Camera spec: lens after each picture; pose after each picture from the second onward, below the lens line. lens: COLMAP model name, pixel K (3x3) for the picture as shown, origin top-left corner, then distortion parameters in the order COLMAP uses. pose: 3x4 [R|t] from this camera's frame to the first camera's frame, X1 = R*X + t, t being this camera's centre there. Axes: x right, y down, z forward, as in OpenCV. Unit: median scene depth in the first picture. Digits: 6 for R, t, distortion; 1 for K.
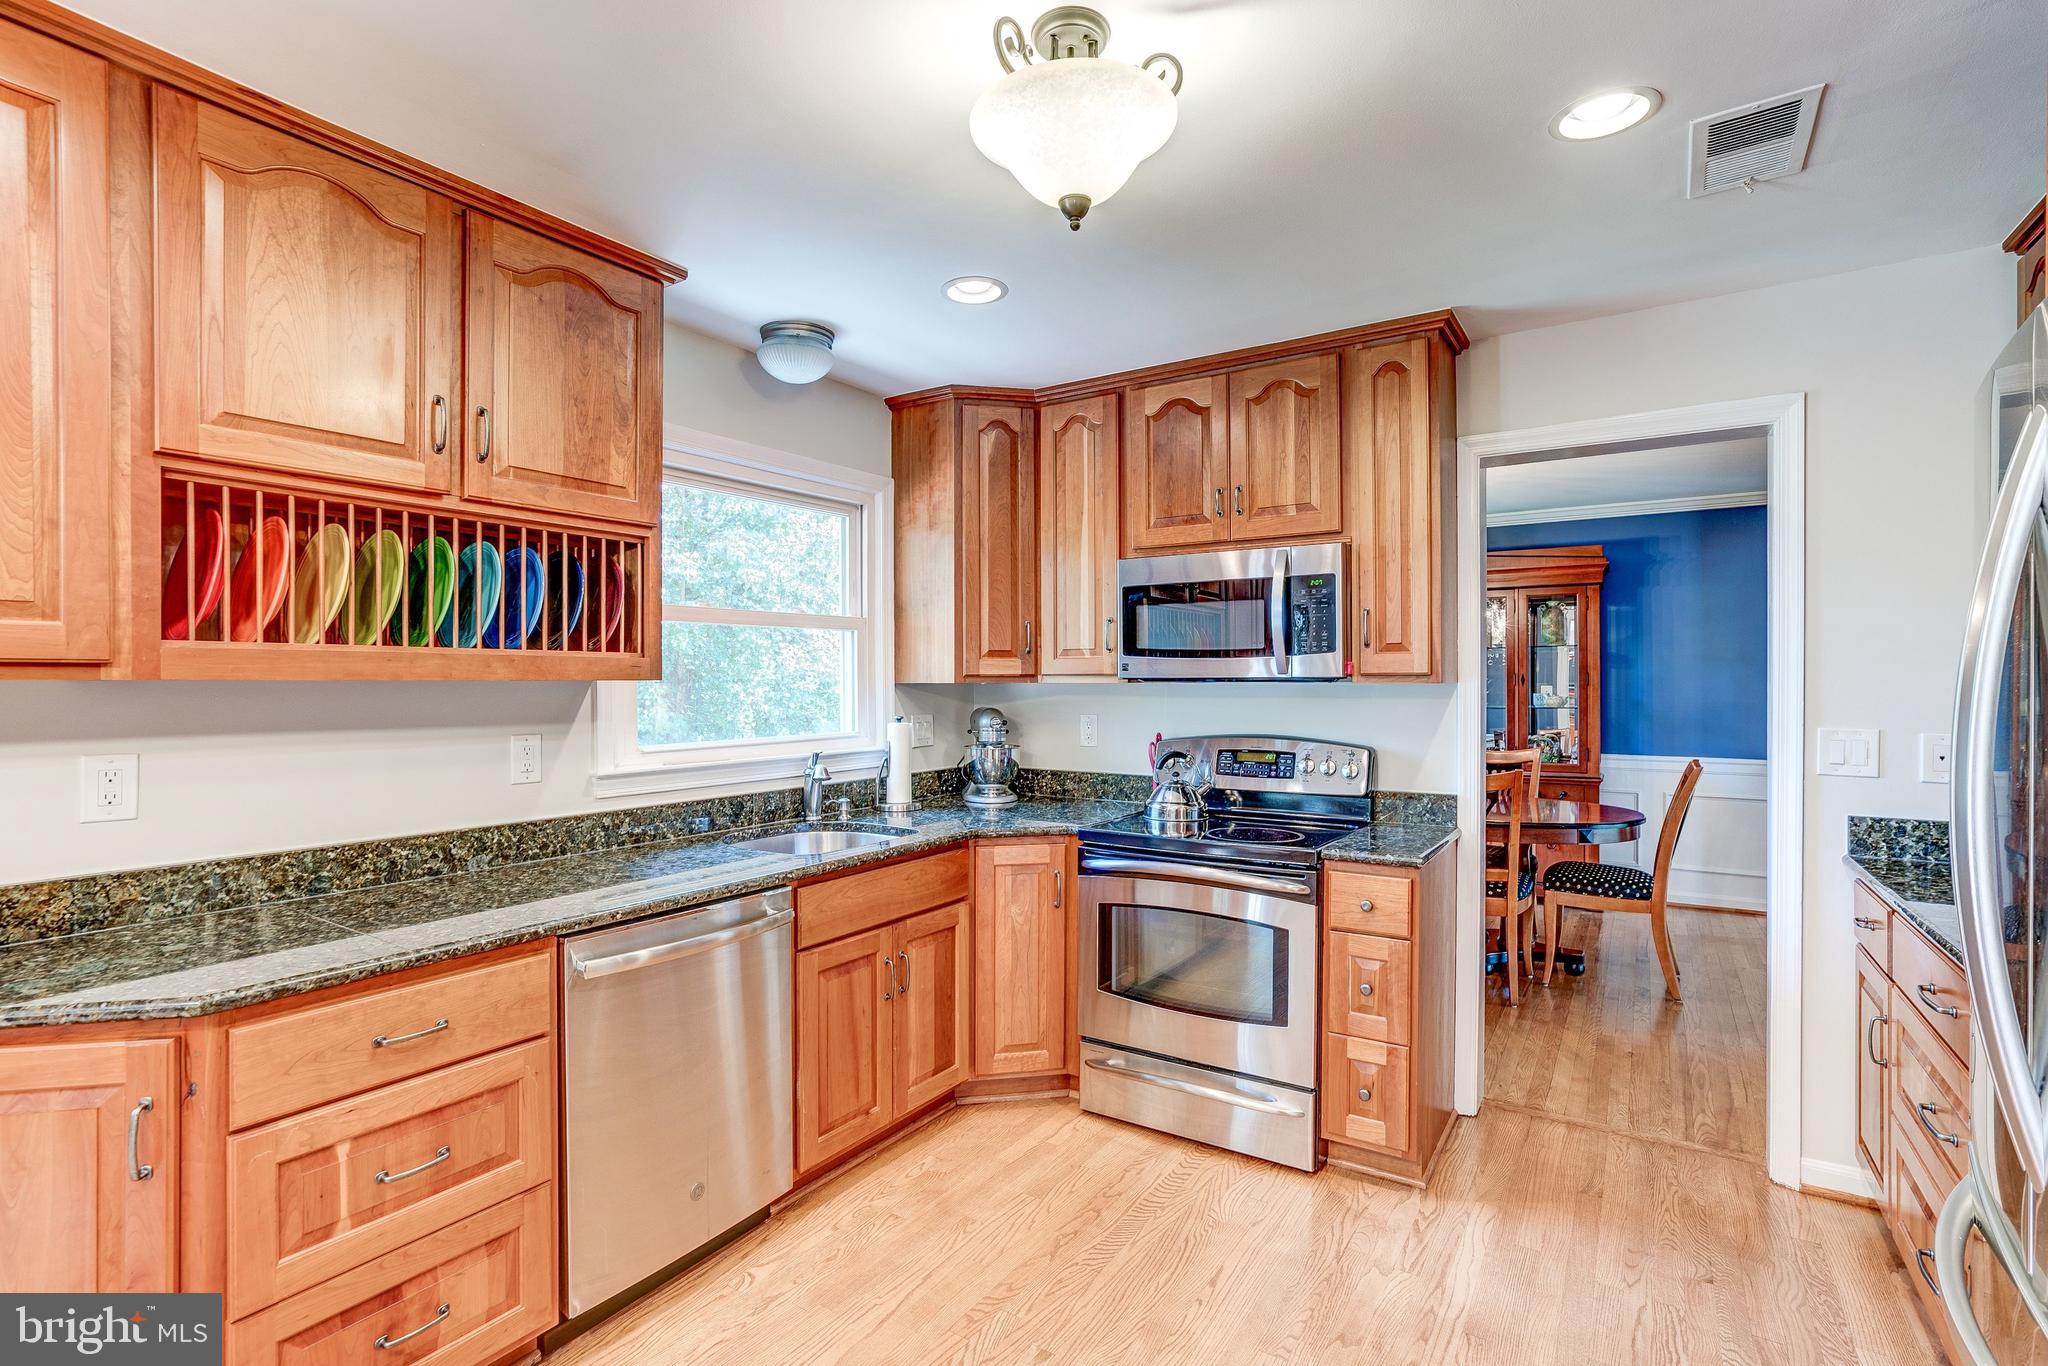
lens RADIAL K [[954.3, 0, 1026.1], [0, 954.3, 685.1], [0, 0, 1]] dist [-0.028510, 0.007650]
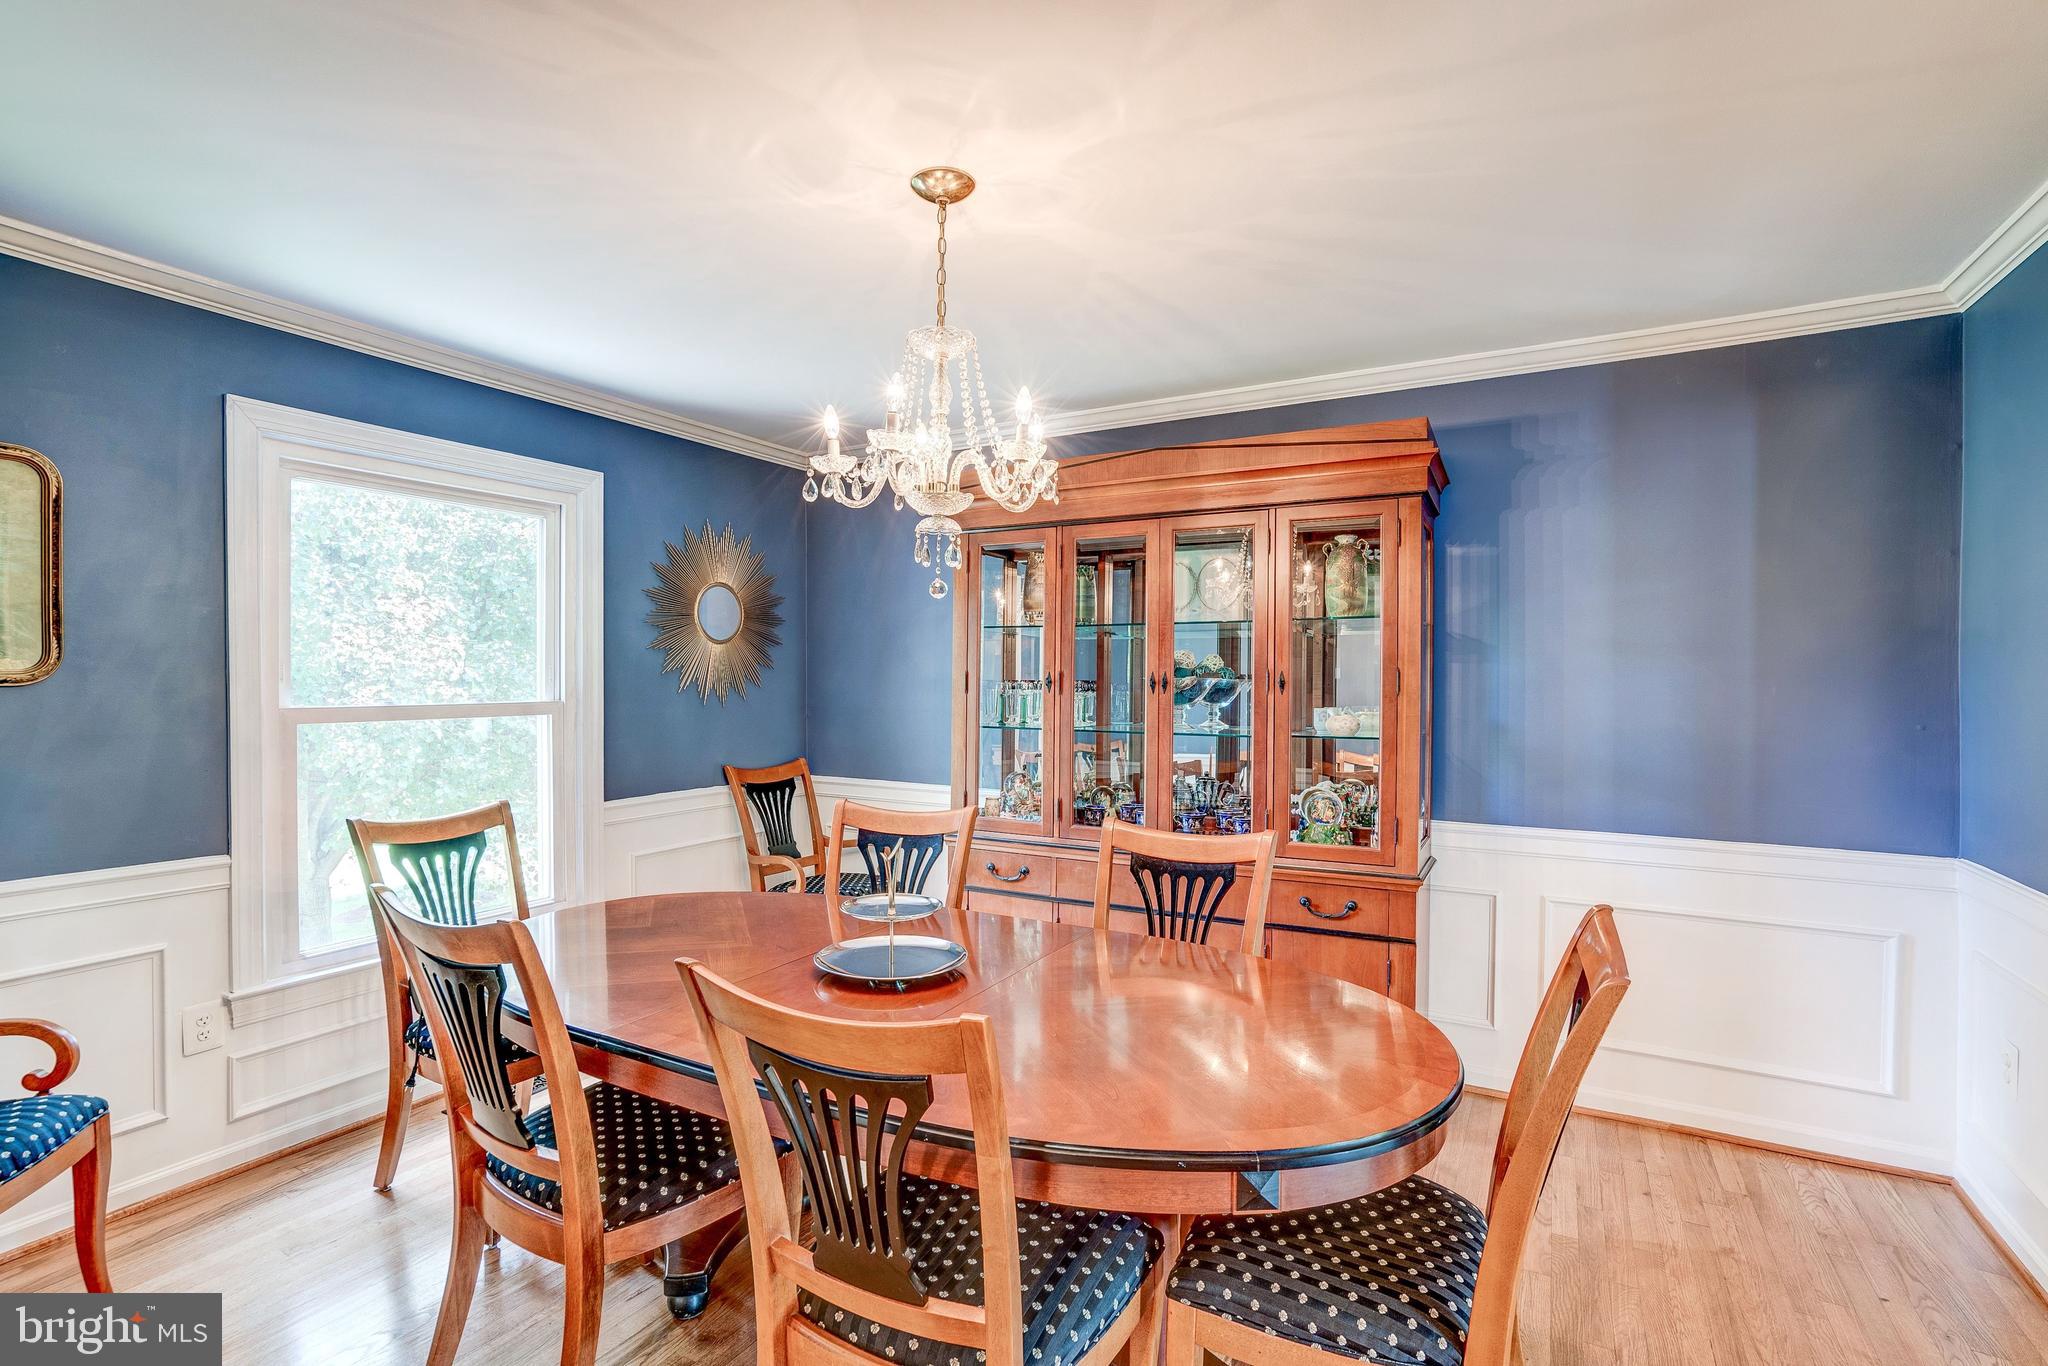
lens RADIAL K [[954.3, 0, 1015.9], [0, 954.3, 692.3], [0, 0, 1]] dist [-0.028510, 0.007650]
pose [[0.997912, 0.004791, 0.064414, 0.627995], [-0.005037, 0.999981, 0.003652, -0.002342], [-0.064395, -0.003969, 0.997917, 0.889285]]
